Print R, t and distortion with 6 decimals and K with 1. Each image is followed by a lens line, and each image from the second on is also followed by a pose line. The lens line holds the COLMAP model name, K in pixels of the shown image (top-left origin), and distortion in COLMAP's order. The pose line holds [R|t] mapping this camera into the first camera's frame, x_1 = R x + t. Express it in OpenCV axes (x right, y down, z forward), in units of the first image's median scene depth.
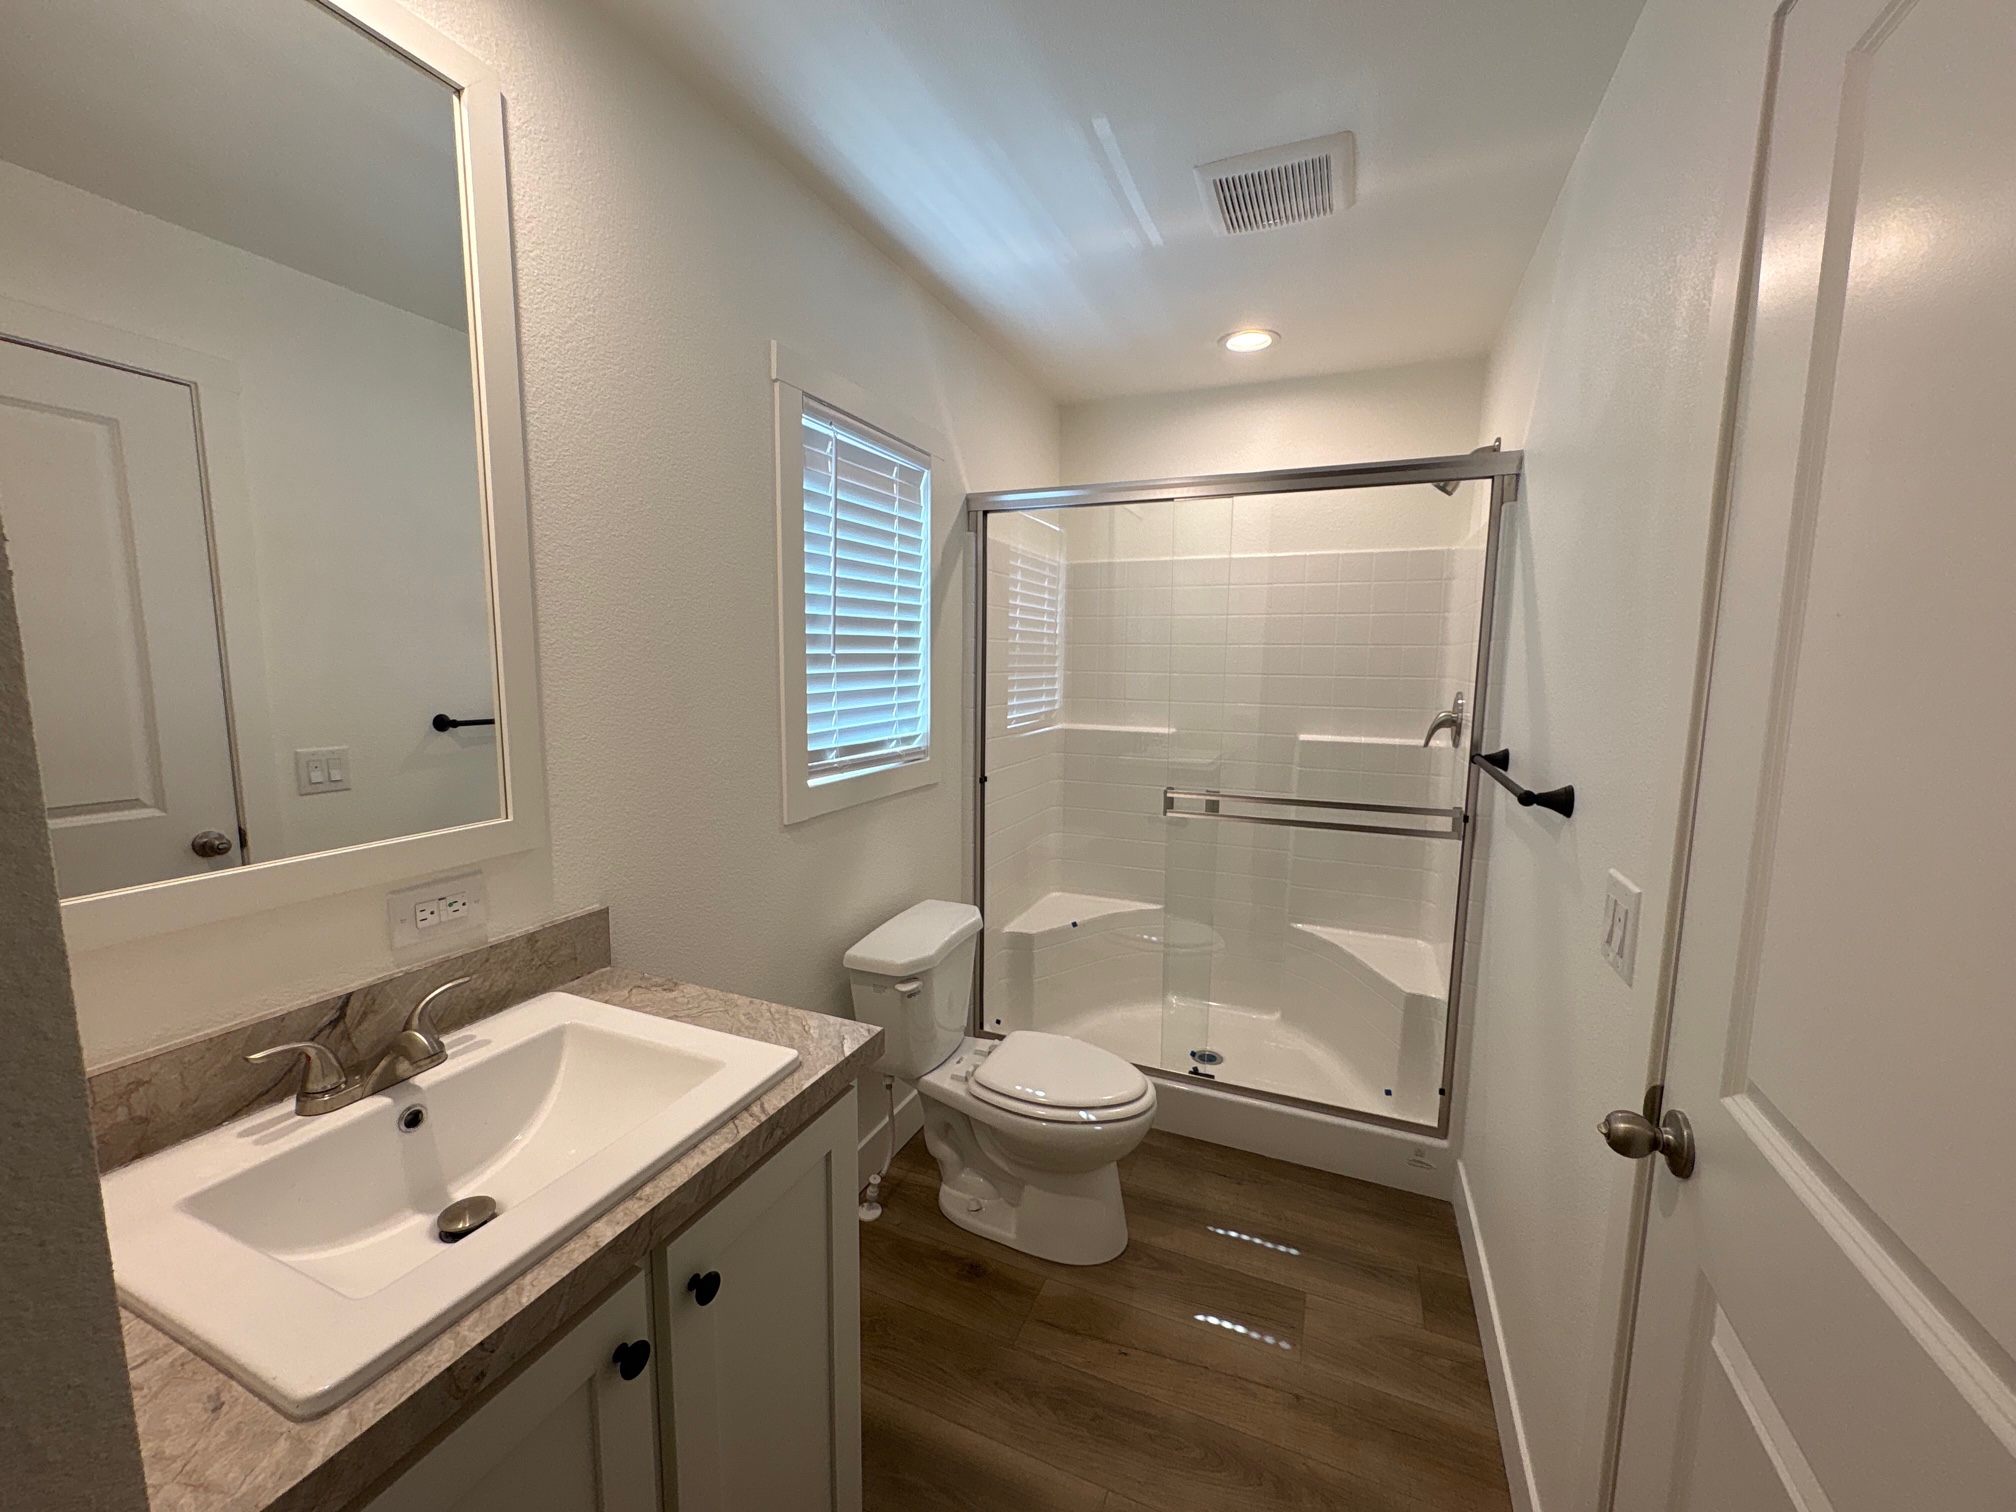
lens RADIAL K [[806.3, 0, 1008.0], [0, 806.3, 756.0], [0, 0, 1]] dist [0.000042, 0.000008]
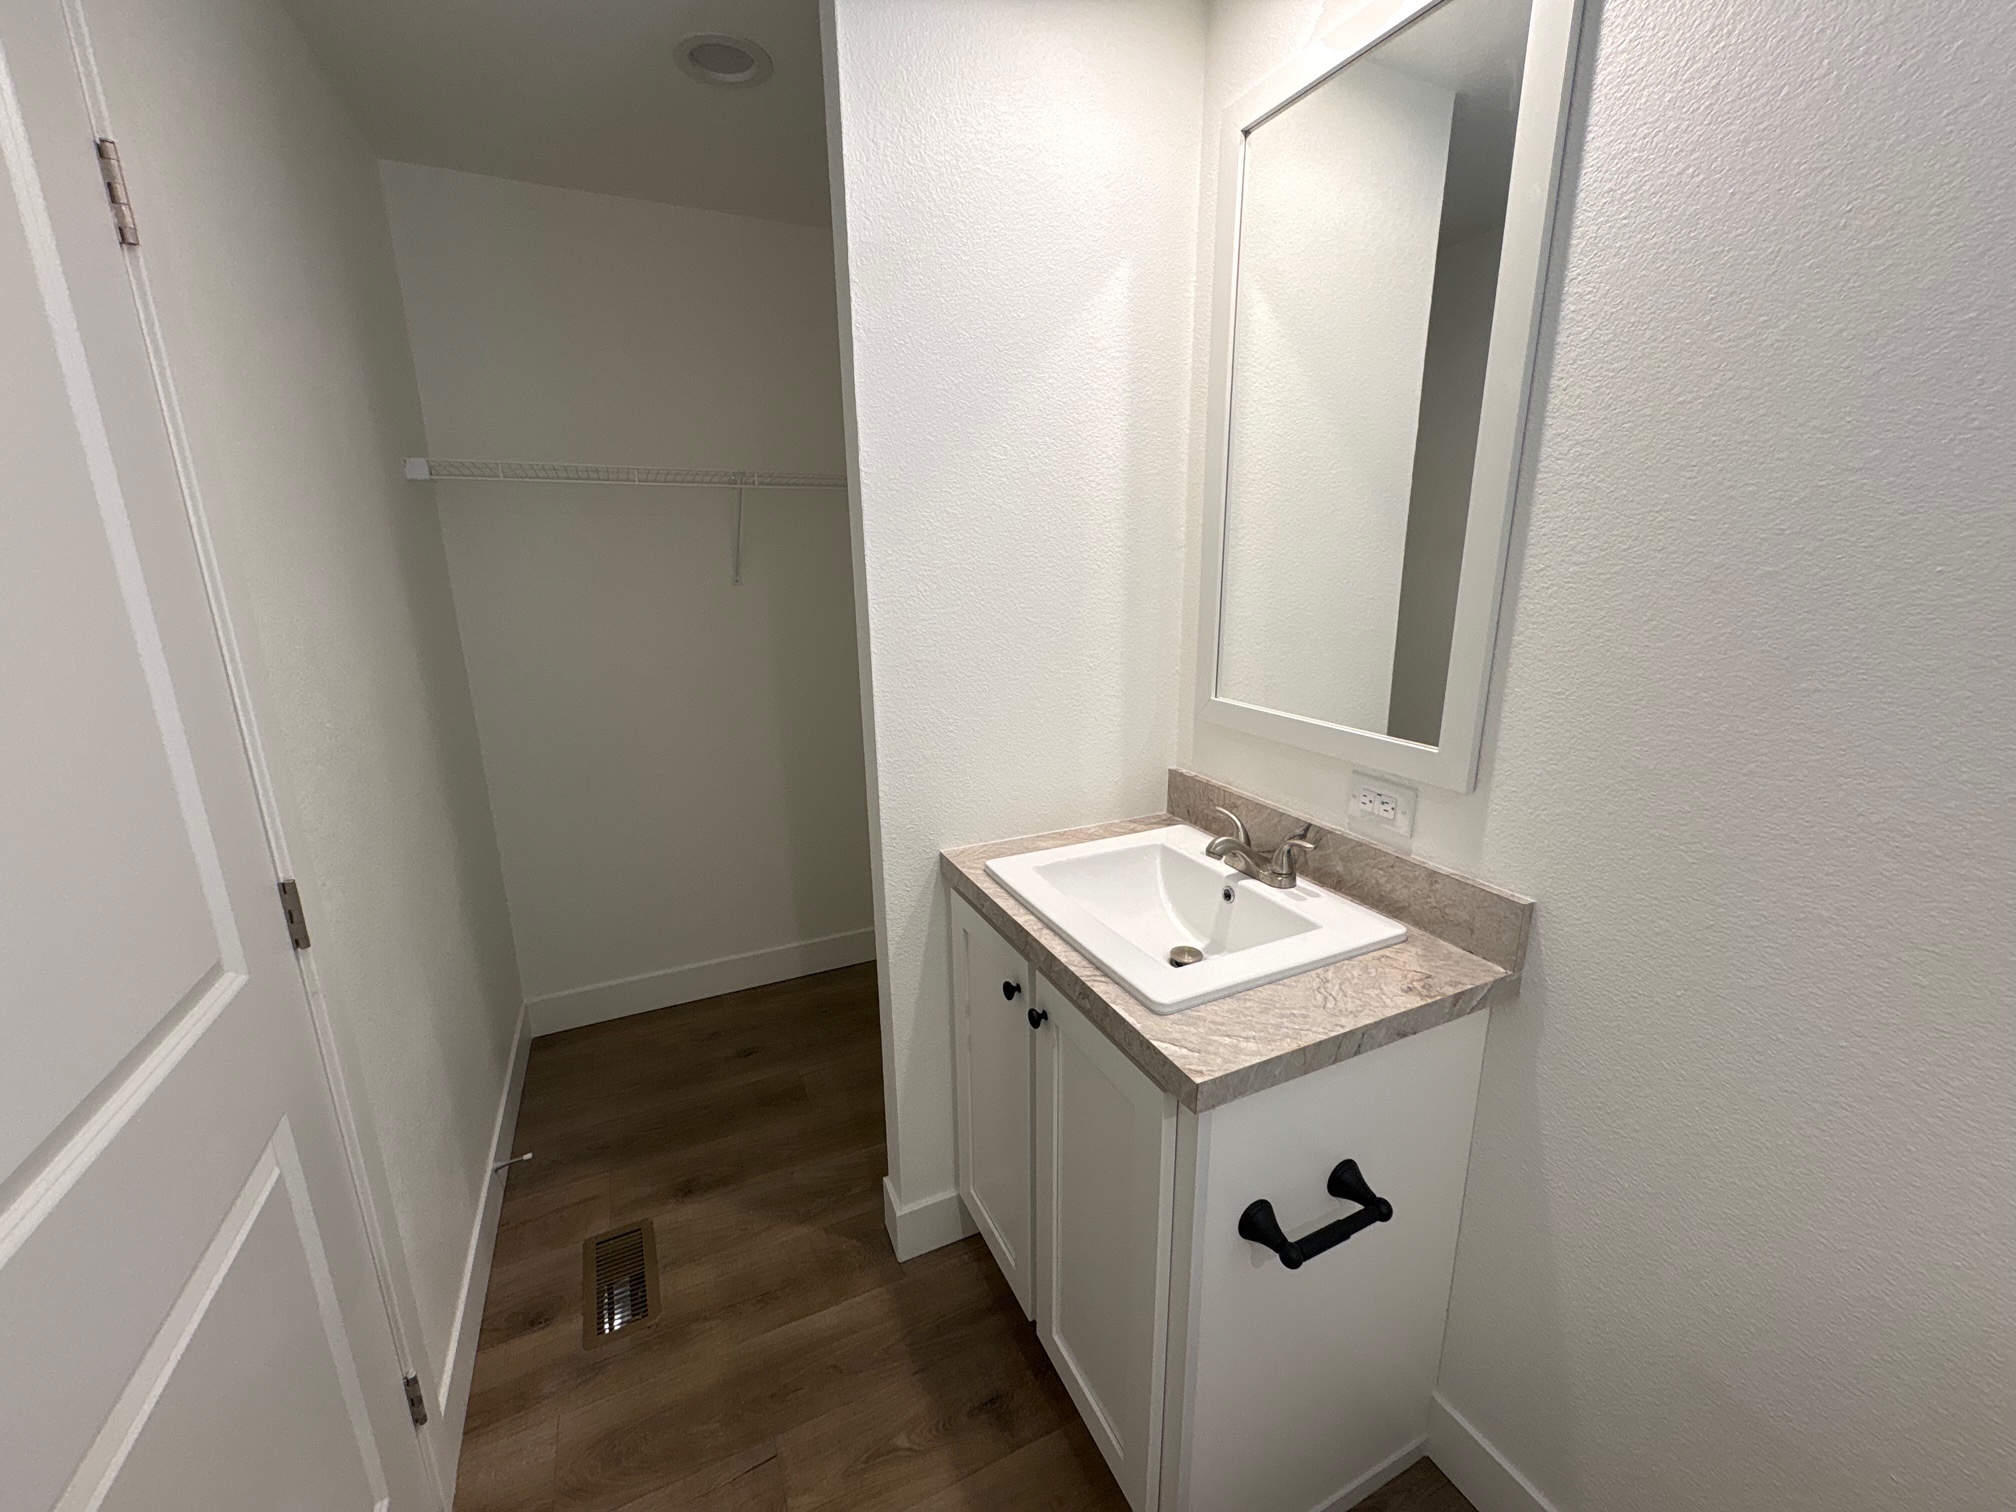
lens RADIAL K [[806.3, 0, 1008.0], [0, 806.3, 756.0], [0, 0, 1]] dist [0.000042, 0.000008]
pose [[-0.659720, 0.177294, -0.730299, 0.598799], [-0.091824, 0.945475, 0.312483, -0.231872], [0.745881, 0.273210, -0.607468, 1.582481]]
